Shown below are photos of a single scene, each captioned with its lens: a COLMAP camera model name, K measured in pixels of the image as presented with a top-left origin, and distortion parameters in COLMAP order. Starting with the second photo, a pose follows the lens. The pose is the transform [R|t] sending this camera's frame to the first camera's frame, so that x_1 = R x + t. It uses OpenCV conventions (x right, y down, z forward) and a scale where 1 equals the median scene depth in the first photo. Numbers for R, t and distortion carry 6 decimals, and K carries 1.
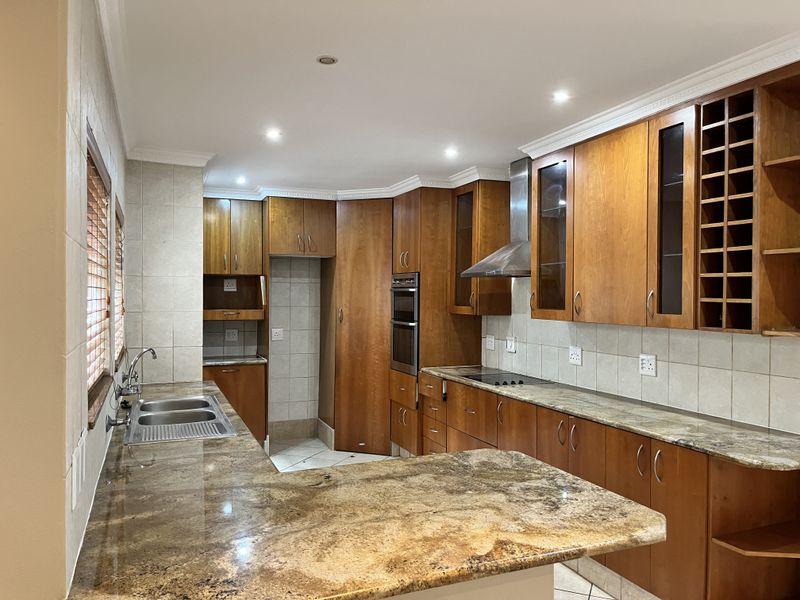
lens RADIAL K [[600.4, 0, 400.0], [0, 600.4, 300.0], [0, 0, 1]] dist [0.008082, 0.002235]
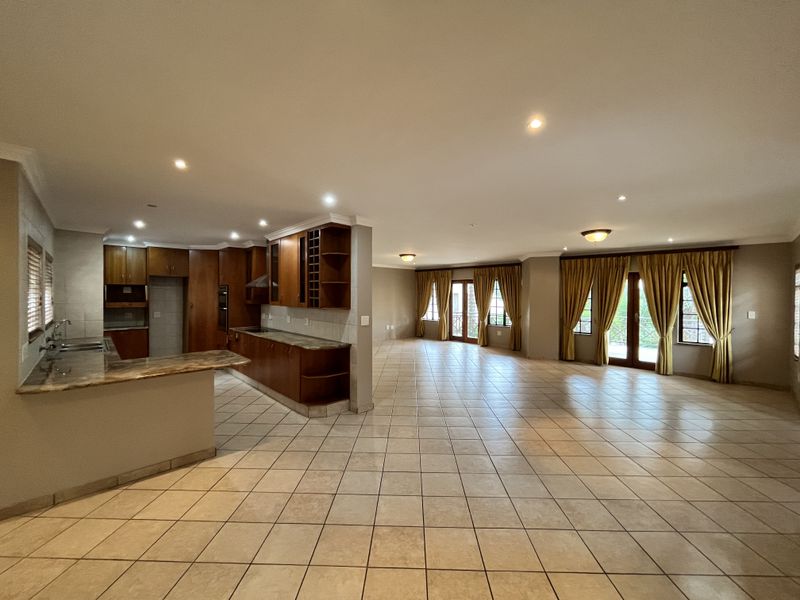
lens RADIAL K [[324.0, 0, 400.0], [0, 324.0, 300.0], [0, 0, 1]] dist [-0.001056, -0.000137]
pose [[0.931146, -0.002926, 0.364636, 0.187495], [-0.000406, 0.999959, 0.009062, -0.002330], [-0.364647, -0.008586, 0.931106, -0.357739]]
